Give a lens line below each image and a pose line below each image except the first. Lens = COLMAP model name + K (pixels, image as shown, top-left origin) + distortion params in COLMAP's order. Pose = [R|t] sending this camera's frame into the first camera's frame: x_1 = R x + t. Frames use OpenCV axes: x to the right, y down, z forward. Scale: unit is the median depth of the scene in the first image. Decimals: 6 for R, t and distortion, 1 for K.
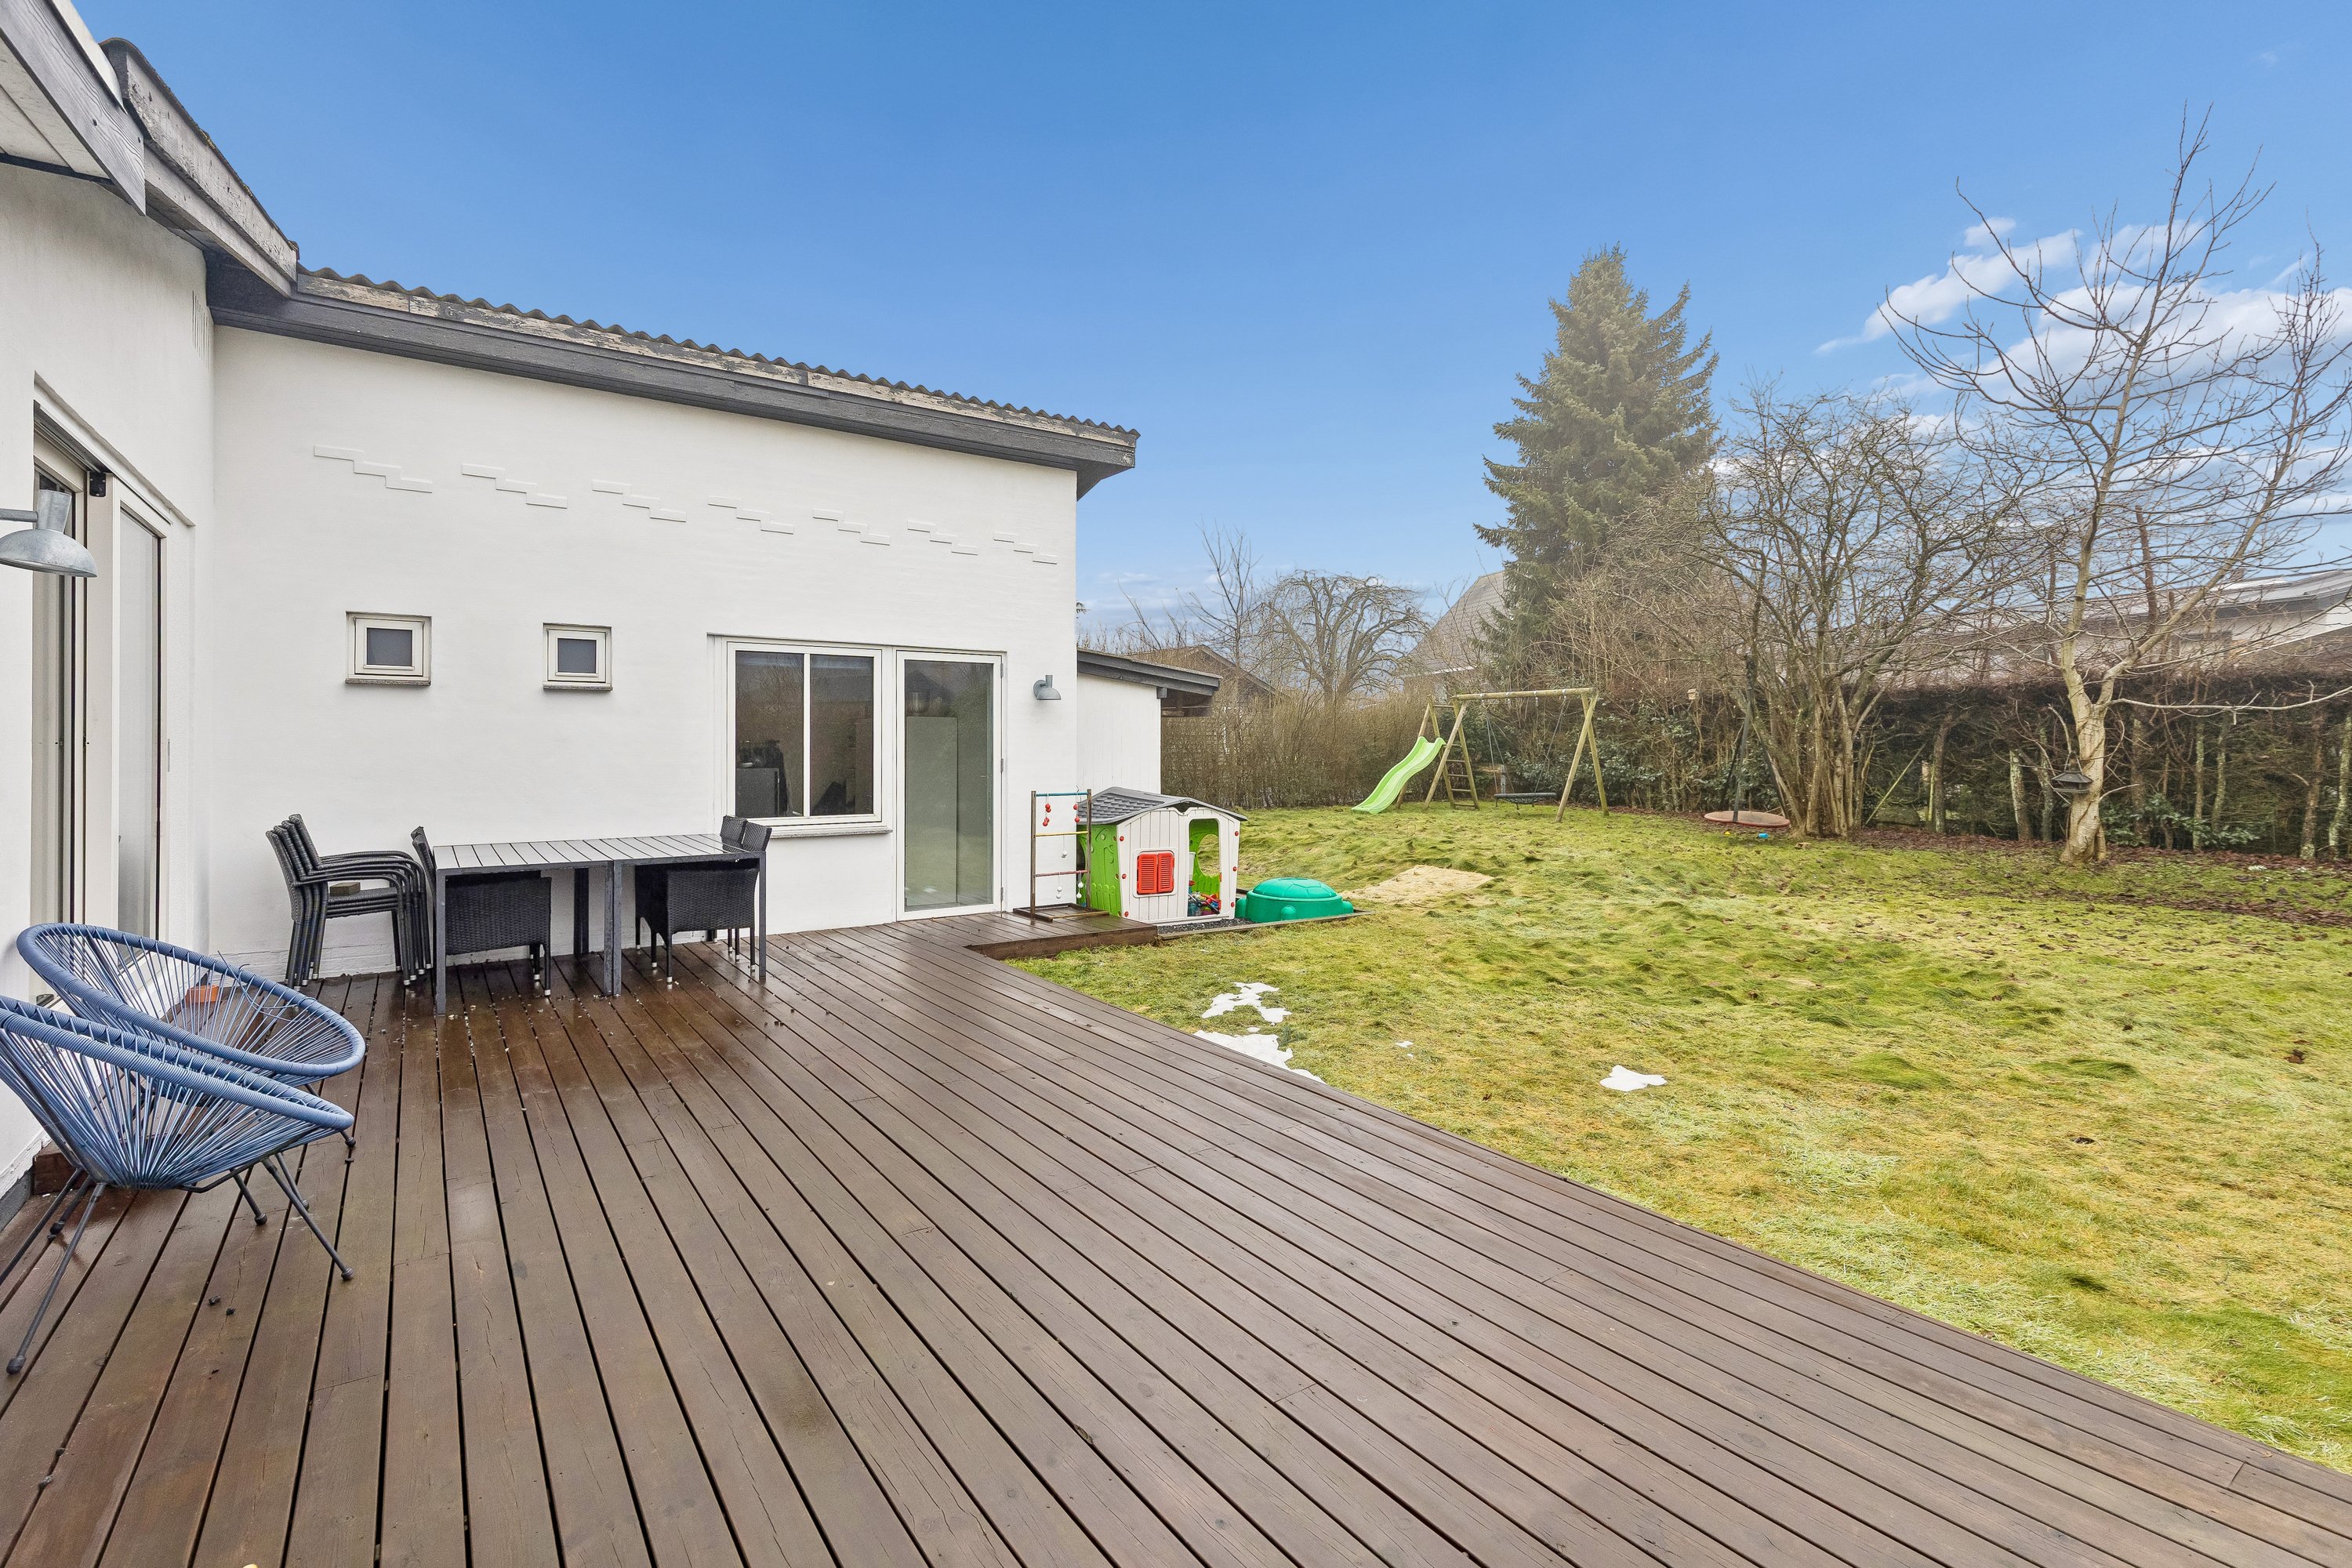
lens RADIAL K [[1091.5, 0, 1176.0], [0, 1091.5, 784.0], [0, 0, 1]] dist [-0.001278, 0.000123]
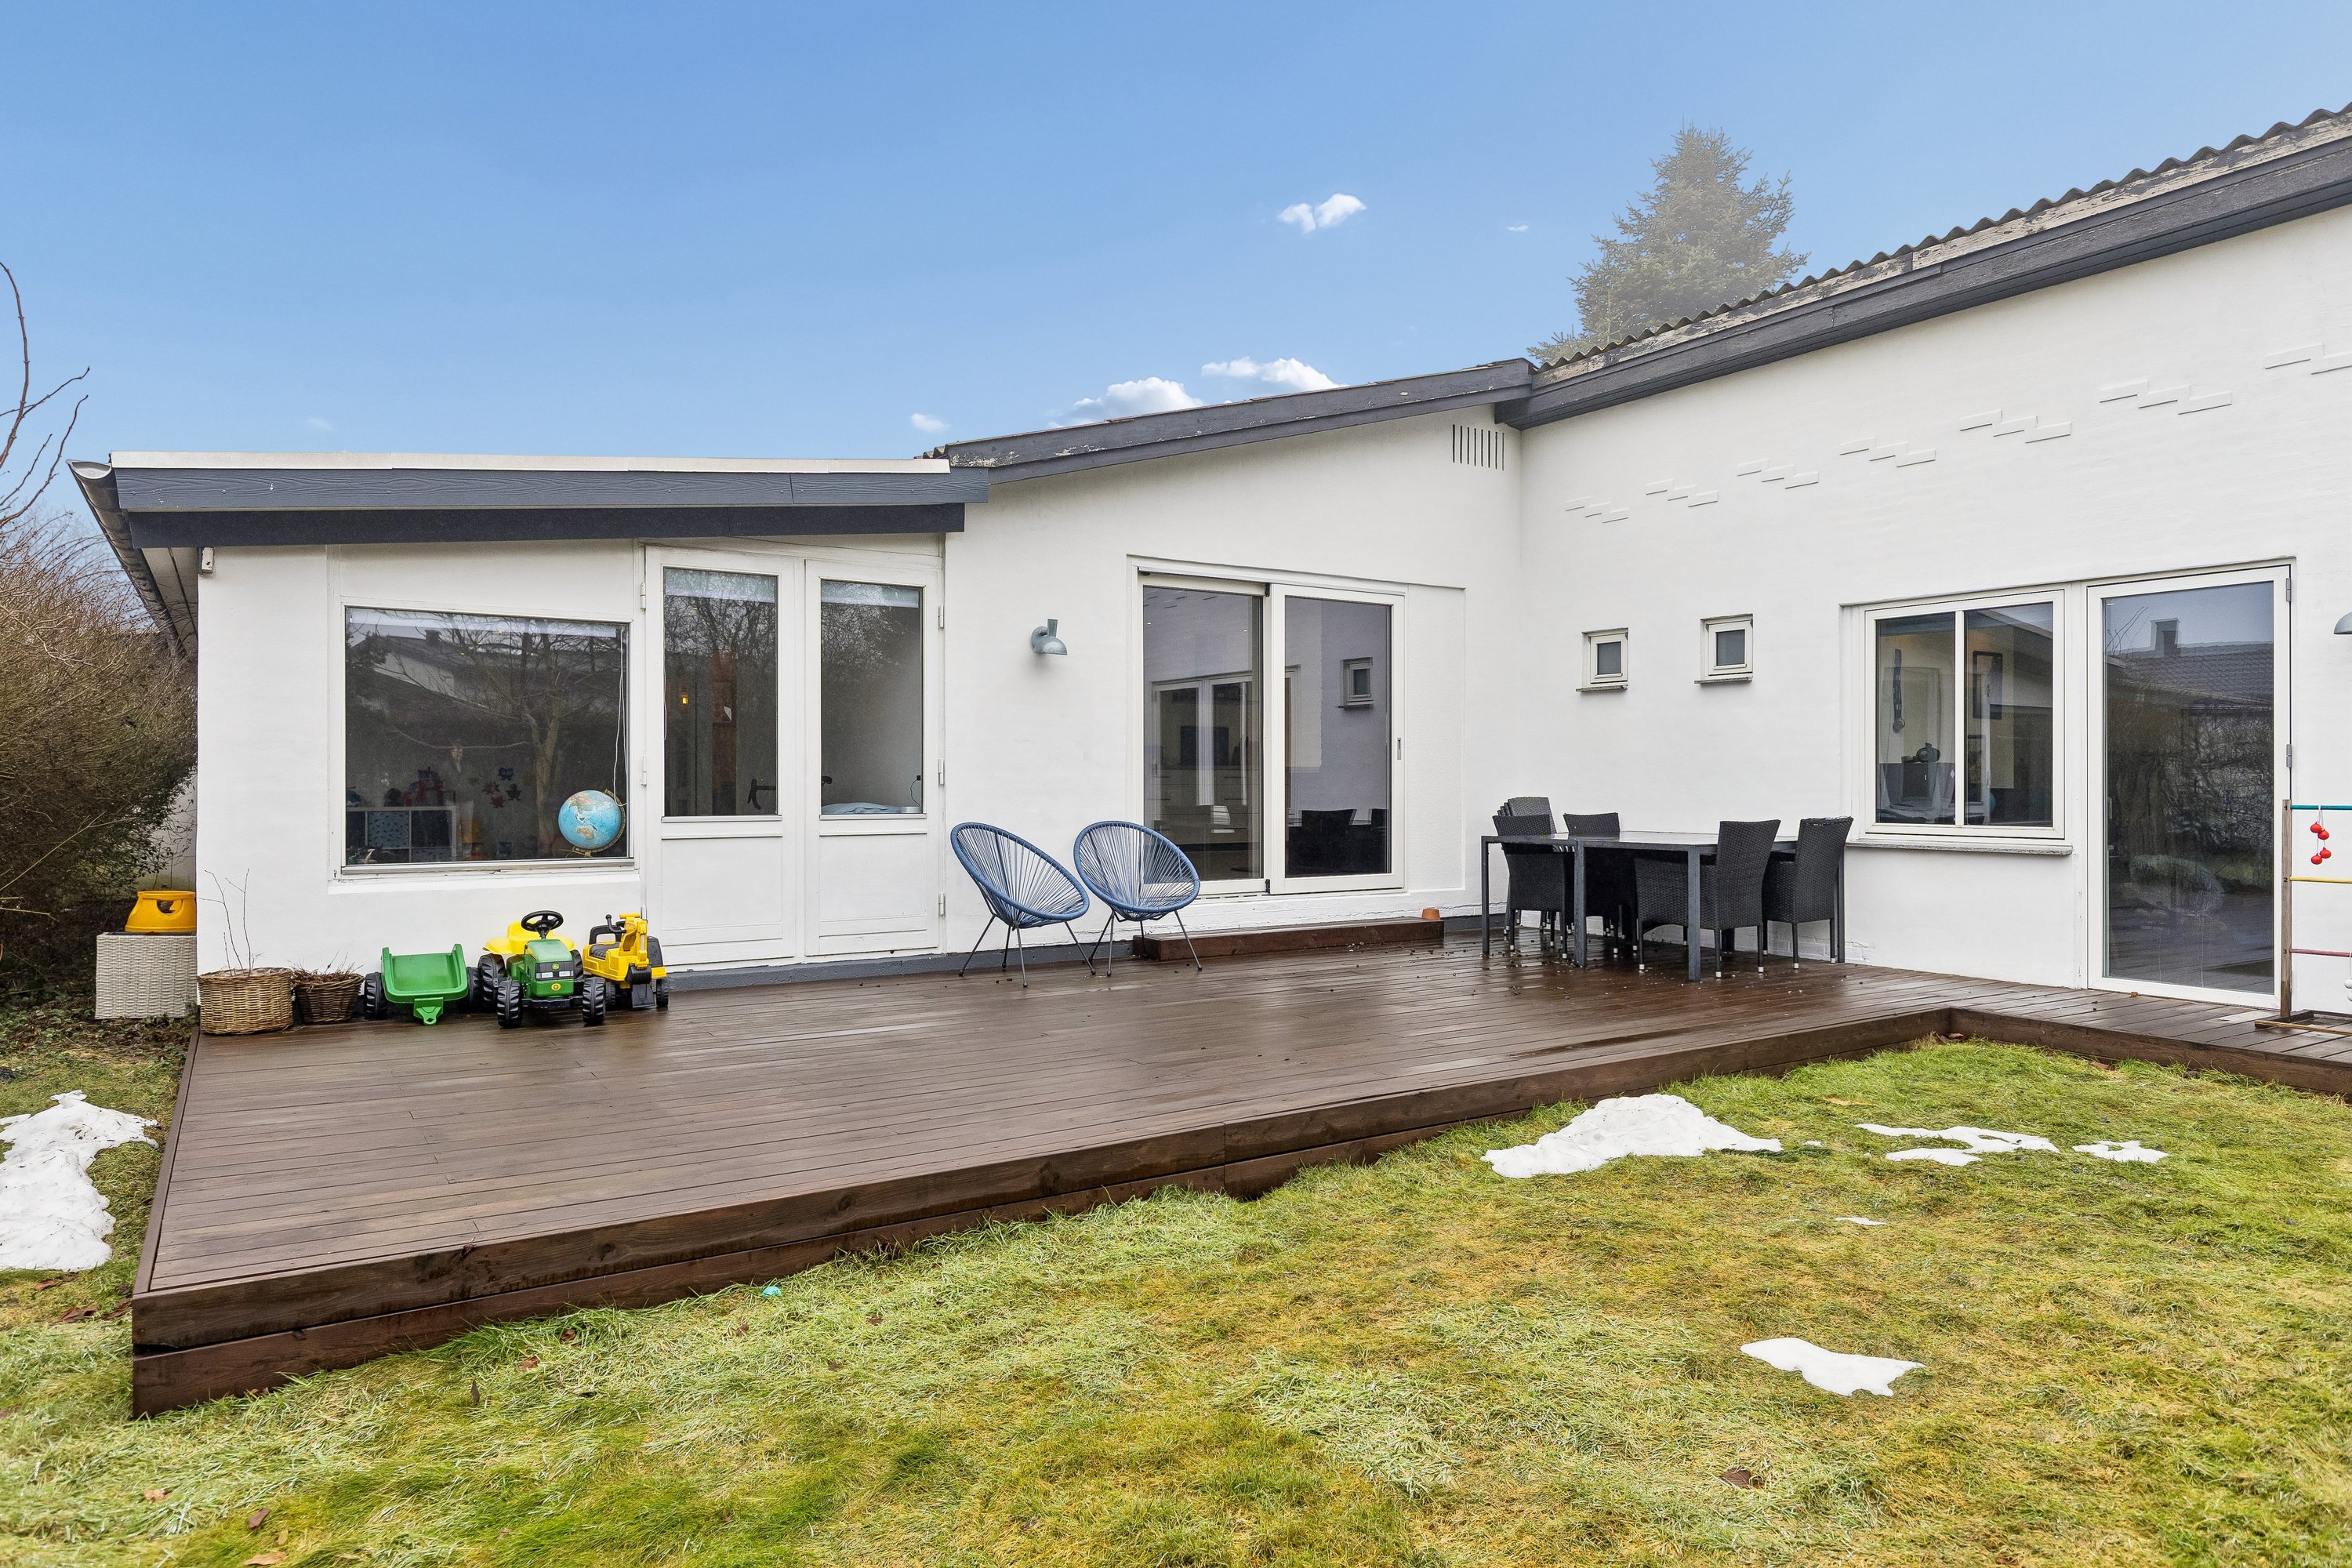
lens RADIAL K [[1502.4, 0, 1176.0], [0, 1502.4, 784.0], [0, 0, 1]] dist [0.043943, -0.001891]
pose [[-0.046539, 0.018094, -0.998753, 0.763270], [-0.007919, 0.999798, 0.018482, -0.014599], [0.998885, 0.008769, -0.046386, 0.516183]]
